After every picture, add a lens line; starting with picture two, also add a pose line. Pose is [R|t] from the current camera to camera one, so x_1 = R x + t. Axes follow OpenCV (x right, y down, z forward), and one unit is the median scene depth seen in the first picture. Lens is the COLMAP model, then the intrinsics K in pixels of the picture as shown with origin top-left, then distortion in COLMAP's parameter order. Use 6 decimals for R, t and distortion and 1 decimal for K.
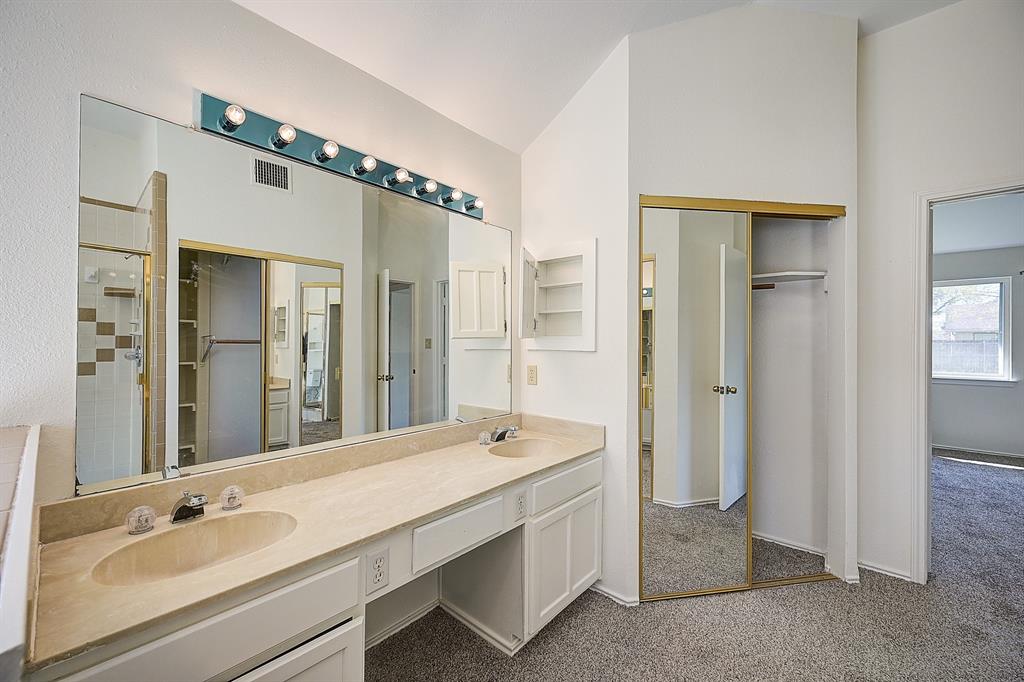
lens RADIAL K [[402.9, 0, 512.6], [0, 402.9, 342.8], [0, 0, 1]] dist [-0.006467, 0.000953]
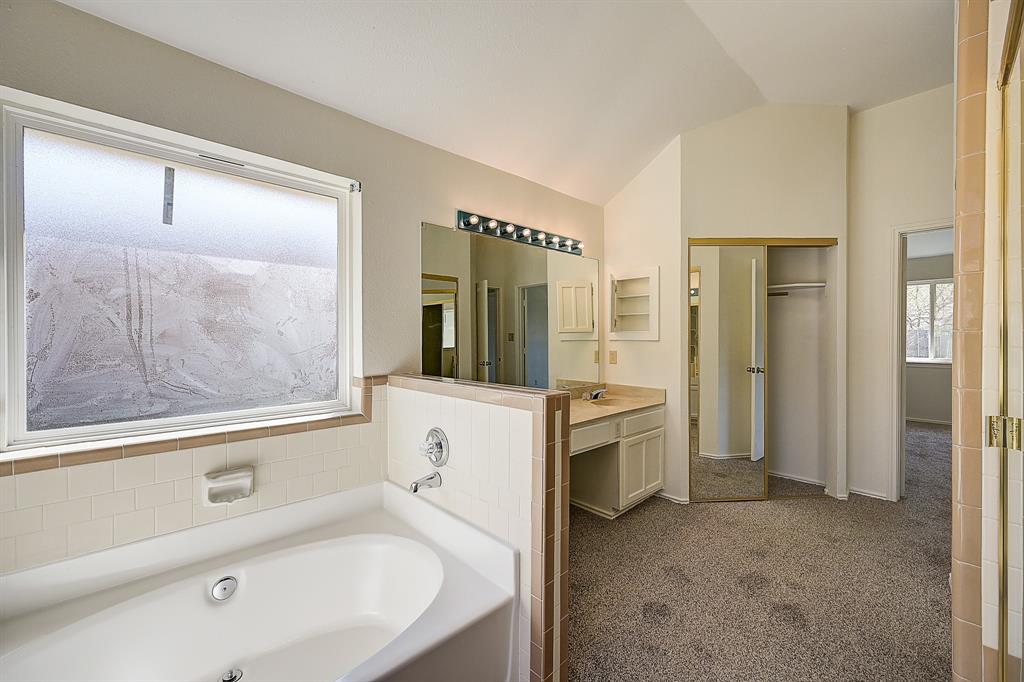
lens RADIAL K [[402.9, 0, 513.7], [0, 402.9, 341.1], [0, 0, 1]] dist [-0.006467, 0.000953]
pose [[0.994913, -0.007035, -0.100490, -0.167306], [0.008214, 0.999902, 0.011324, 0.000885], [0.100401, -0.012091, 0.994874, -0.509842]]
